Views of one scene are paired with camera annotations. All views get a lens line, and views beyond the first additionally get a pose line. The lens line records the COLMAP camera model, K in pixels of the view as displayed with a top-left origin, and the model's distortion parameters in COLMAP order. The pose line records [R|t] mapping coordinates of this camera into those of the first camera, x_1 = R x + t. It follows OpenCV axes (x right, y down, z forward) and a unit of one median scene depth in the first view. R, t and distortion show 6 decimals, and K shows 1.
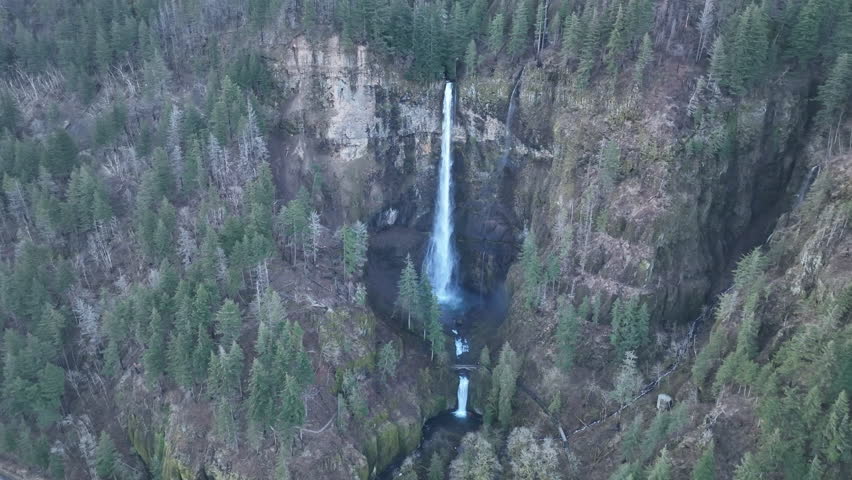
lens RADIAL K [[597.3, 0, 425.6], [0, 597.3, 242.1], [0, 0, 1]] dist [0.003013, 0.007760]
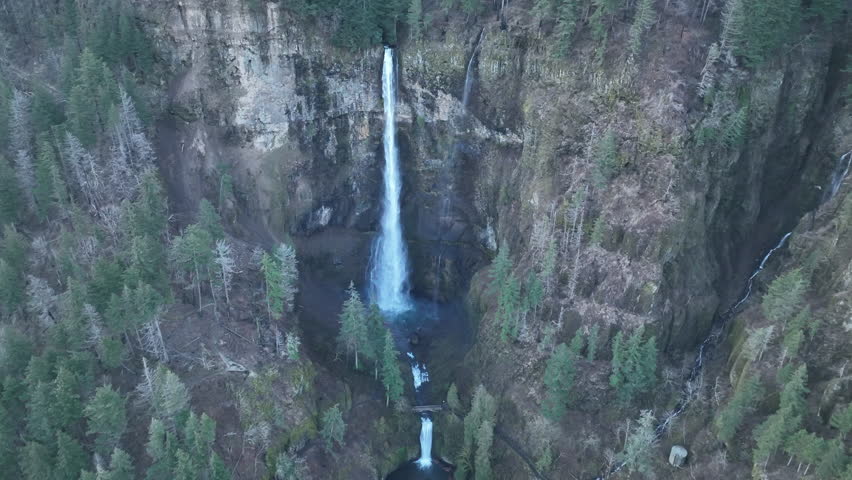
lens RADIAL K [[597.3, 0, 424.7], [0, 597.3, 240.3], [0, 0, 1]] dist [0.003013, 0.007760]
pose [[0.992181, -0.055616, 0.111730, -0.016483], [0.044987, 0.994412, 0.095501, -0.095216], [-0.116417, -0.089728, 0.989139, 0.204888]]
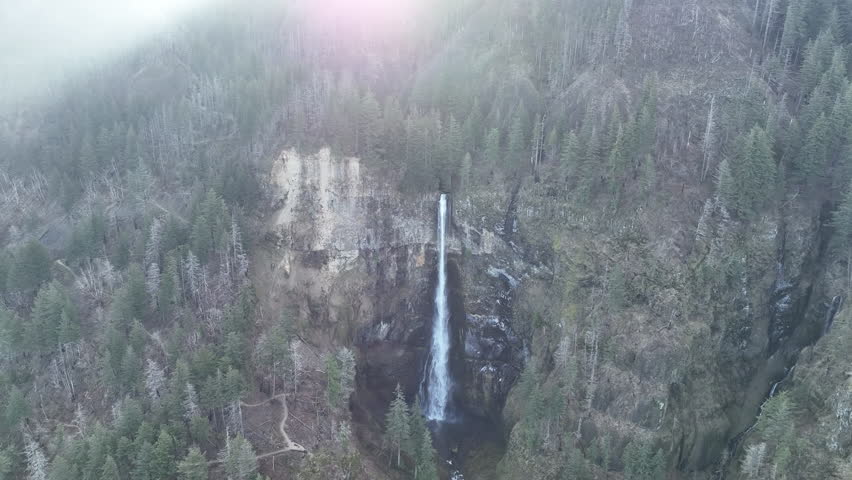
lens RADIAL K [[597.3, 0, 426.1], [0, 597.3, 241.0], [0, 0, 1]] dist [0.003013, 0.007760]
pose [[0.999960, 0.006365, 0.006305, 0.005879], [-0.005511, 0.991852, -0.127275, -0.074579], [-0.007064, 0.127235, 0.991847, 0.058183]]
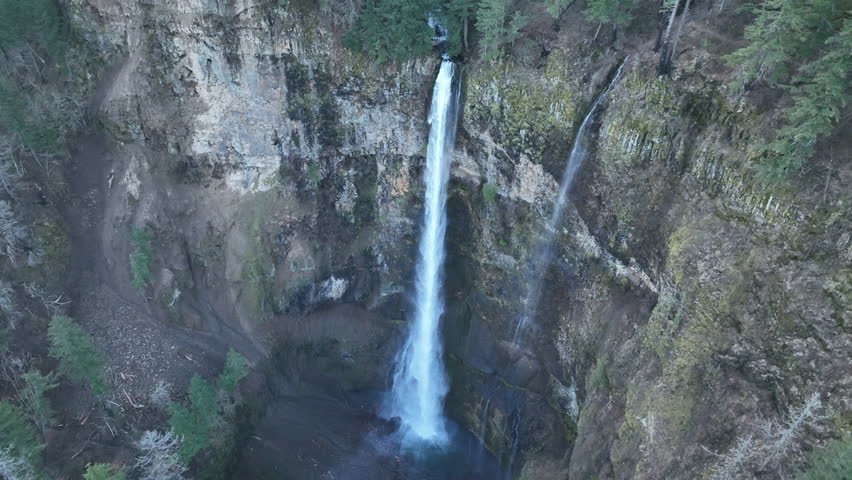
lens RADIAL K [[597.3, 0, 425.8], [0, 597.3, 238.7], [0, 0, 1]] dist [0.003013, 0.007760]
pose [[0.978228, 0.139780, -0.153400, 0.117386], [-0.096639, 0.960936, 0.259351, -0.274560], [0.183660, -0.238880, 0.953523, 0.595611]]
